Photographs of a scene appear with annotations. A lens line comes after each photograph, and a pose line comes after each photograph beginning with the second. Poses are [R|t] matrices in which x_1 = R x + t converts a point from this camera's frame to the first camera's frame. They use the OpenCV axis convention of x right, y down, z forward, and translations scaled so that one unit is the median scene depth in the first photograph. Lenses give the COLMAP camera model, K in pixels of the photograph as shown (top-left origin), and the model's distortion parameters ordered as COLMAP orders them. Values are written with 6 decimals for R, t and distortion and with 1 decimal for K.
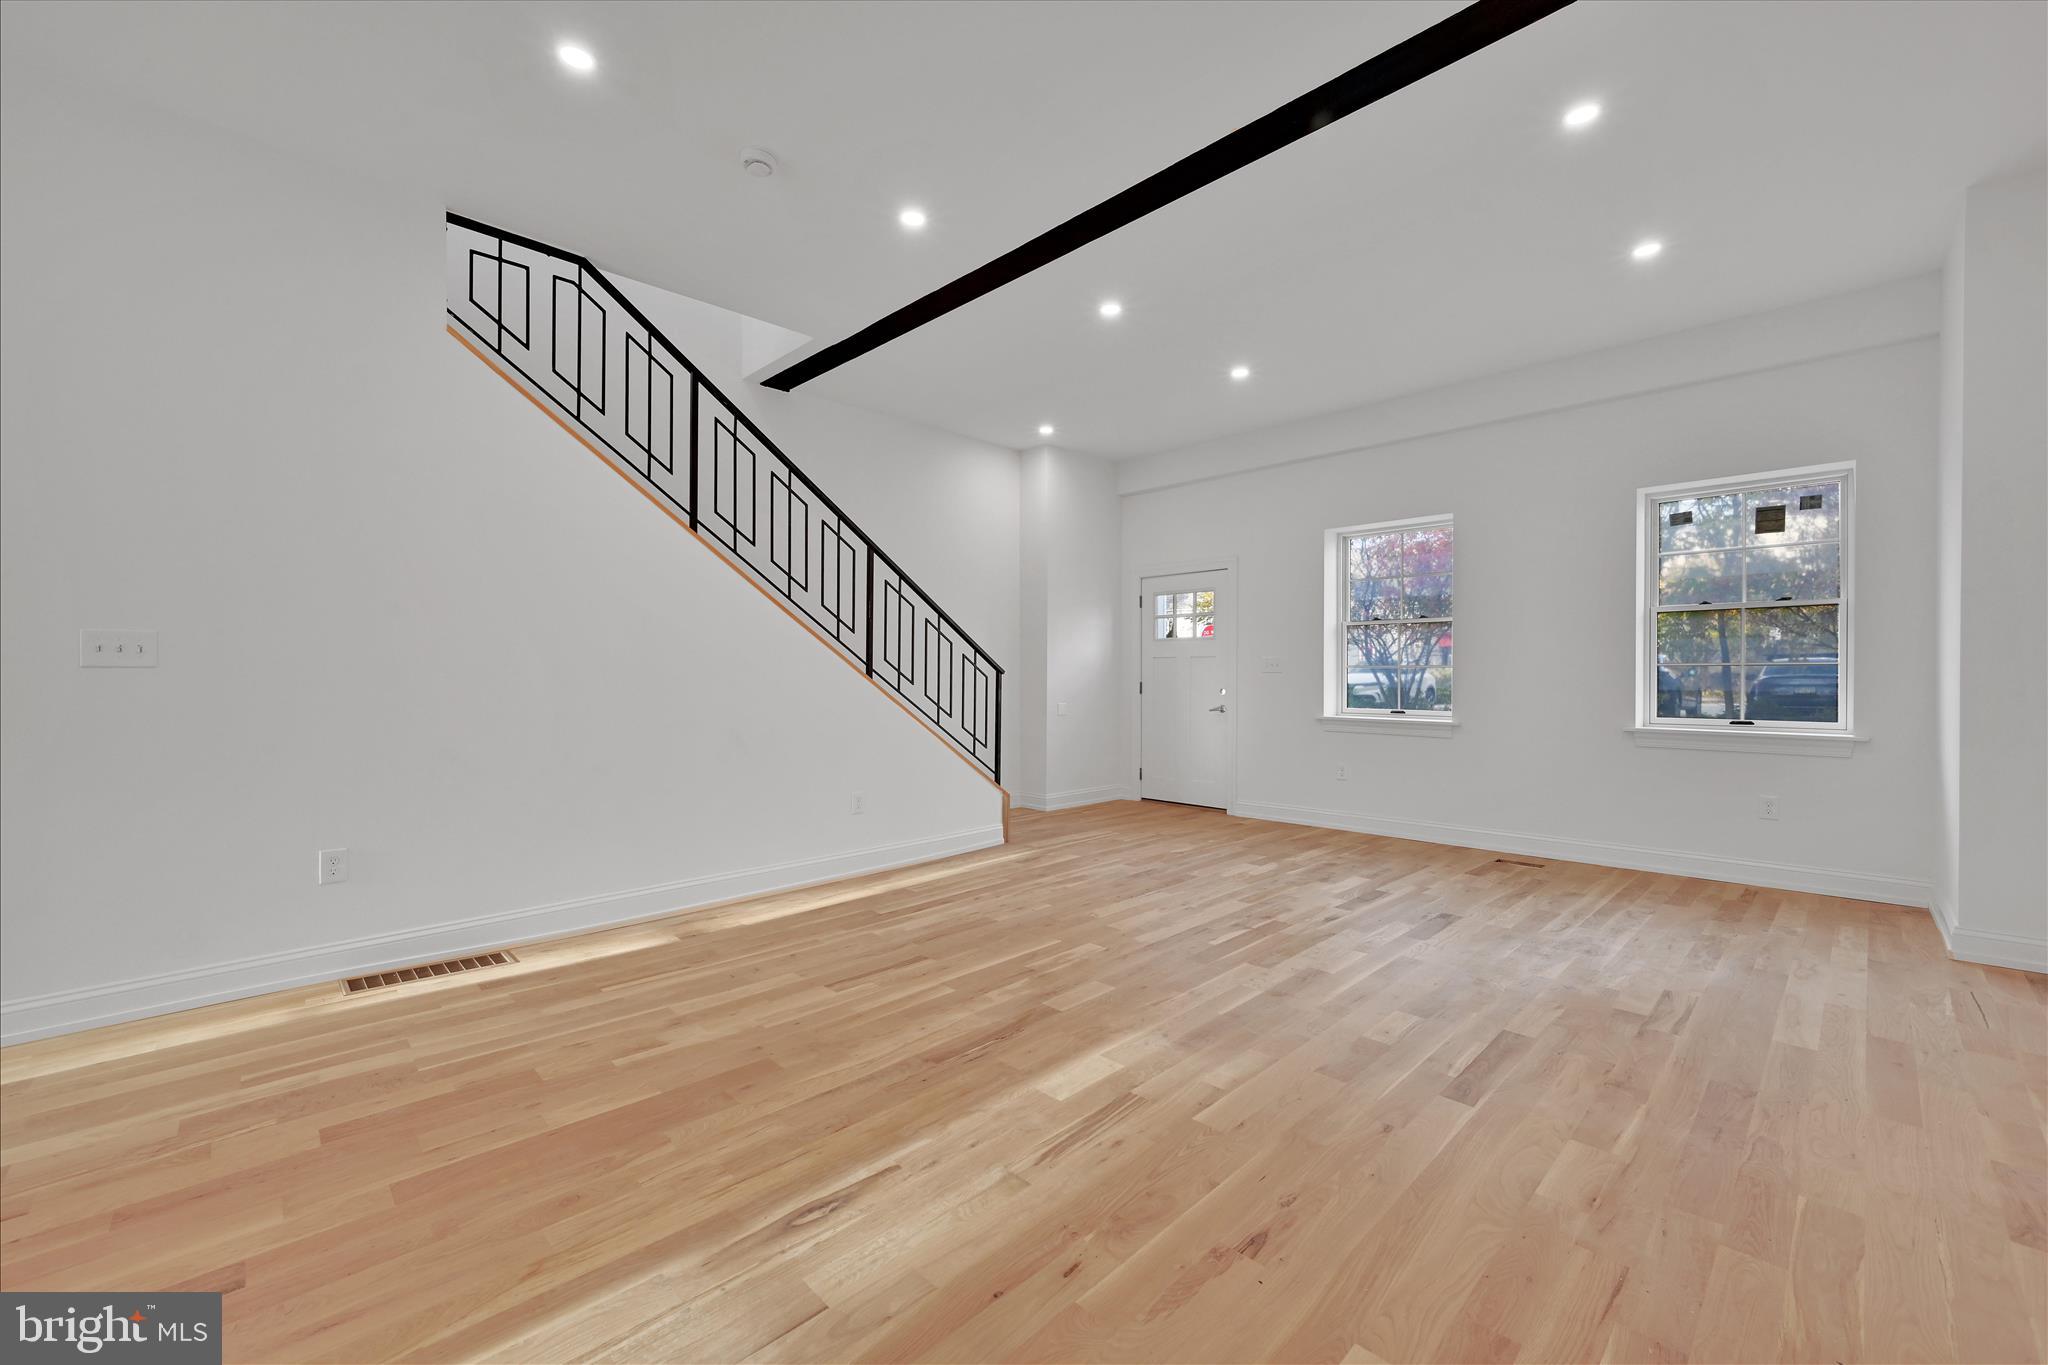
lens RADIAL K [[818.3, 0, 1015.7], [0, 818.3, 679.9], [0, 0, 1]] dist [0.000185, 0.000125]
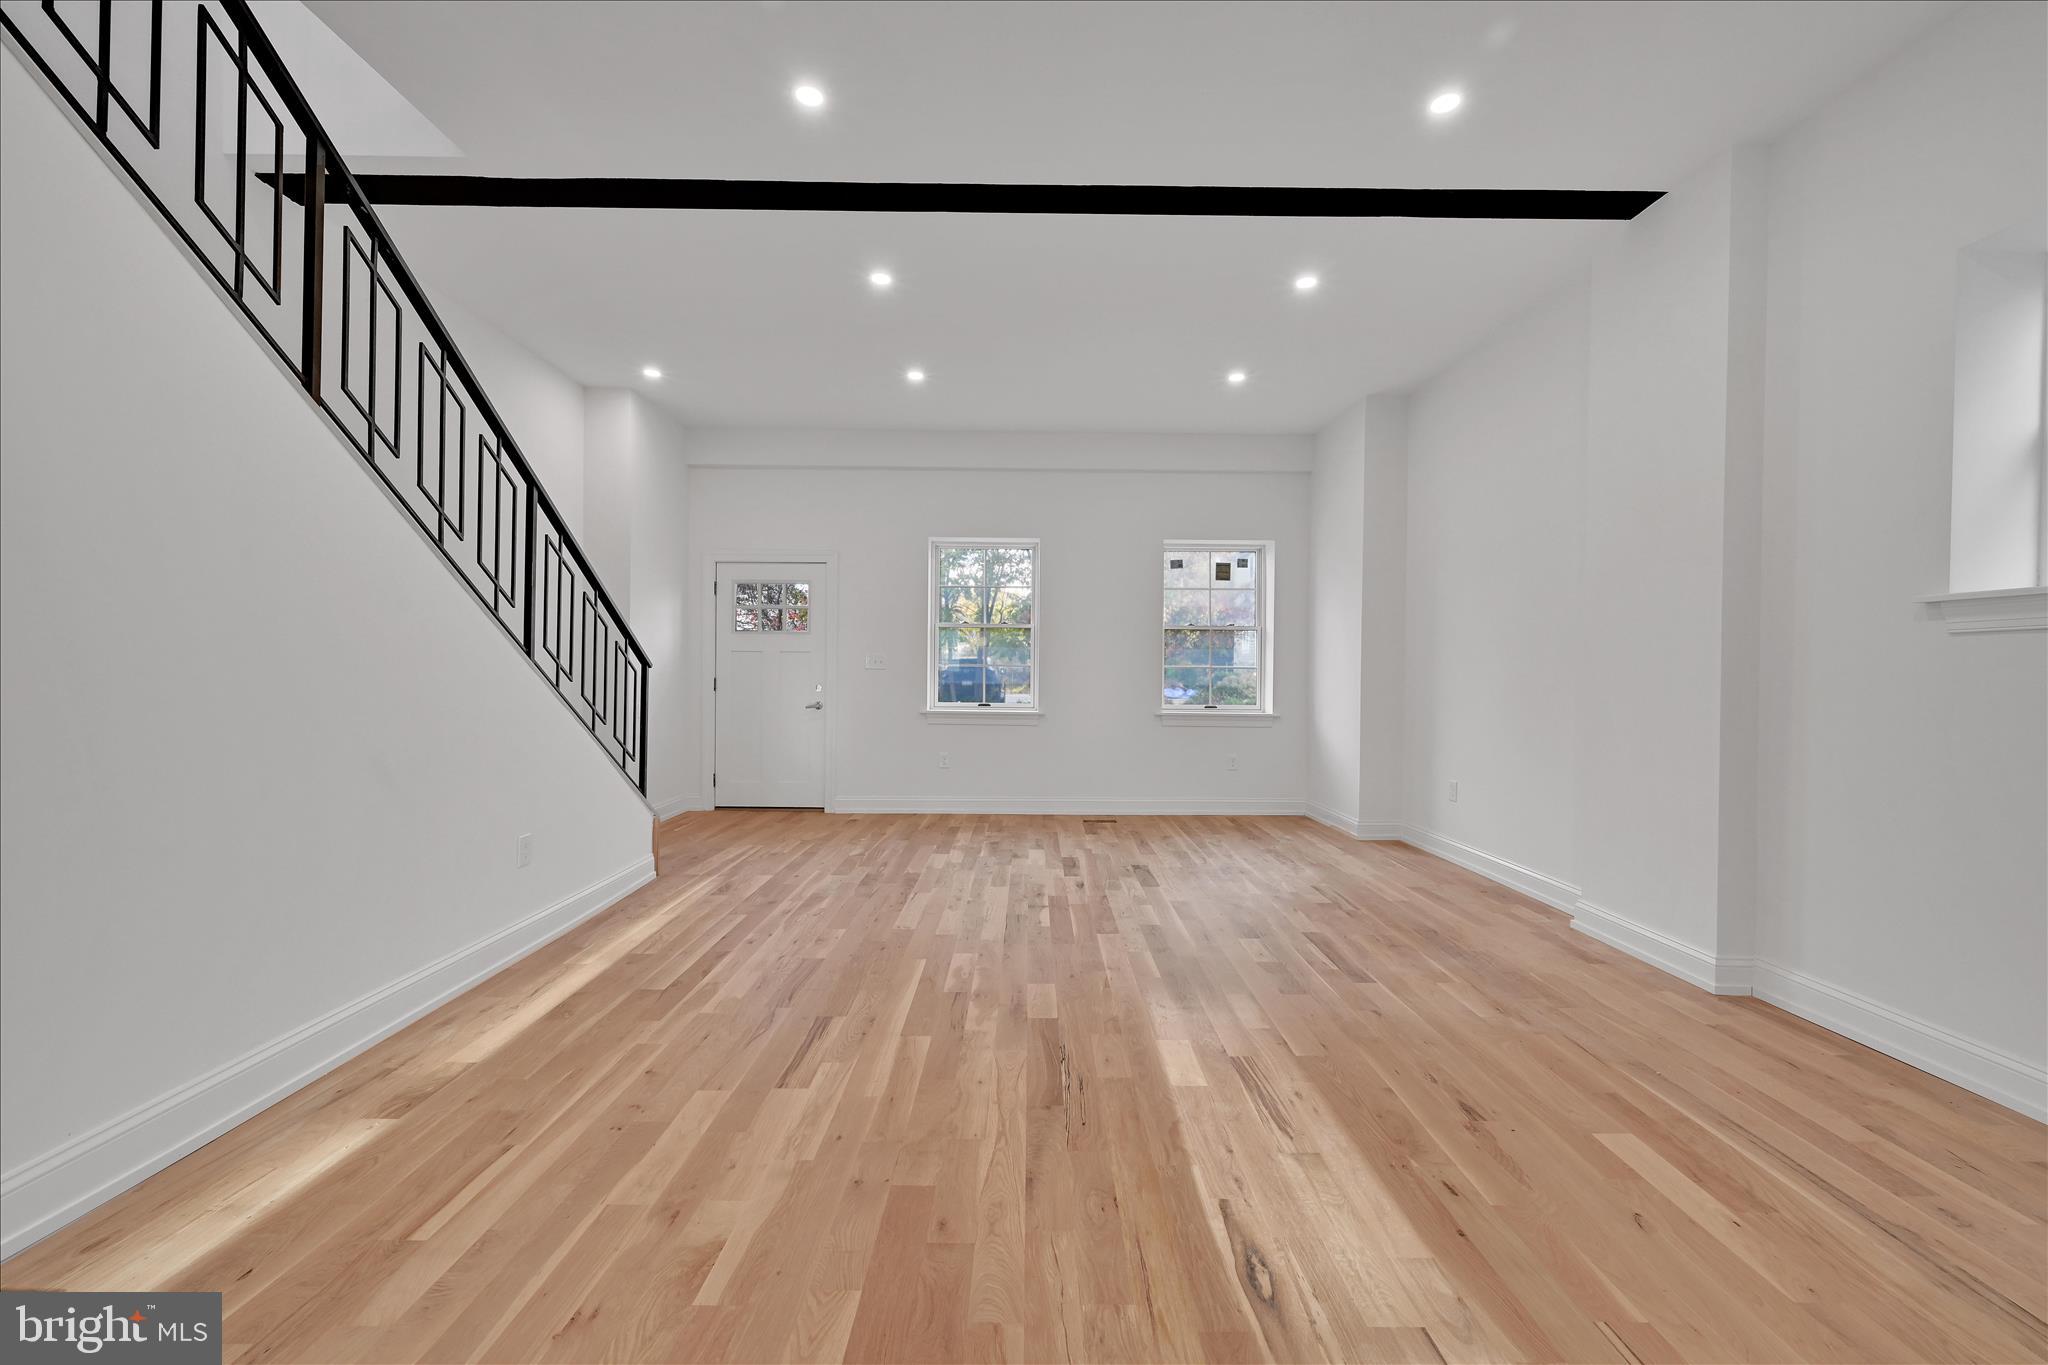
lens RADIAL K [[813.8, 0, 1021.7], [0, 813.8, 679.5], [0, 0, 1]] dist [-0.000037, 0.000282]
pose [[0.696079, 0.001426, 0.717964, -0.612907], [-0.004978, 0.999984, 0.002840, 0.000668], [-0.717948, -0.005550, 0.696074, 0.331703]]
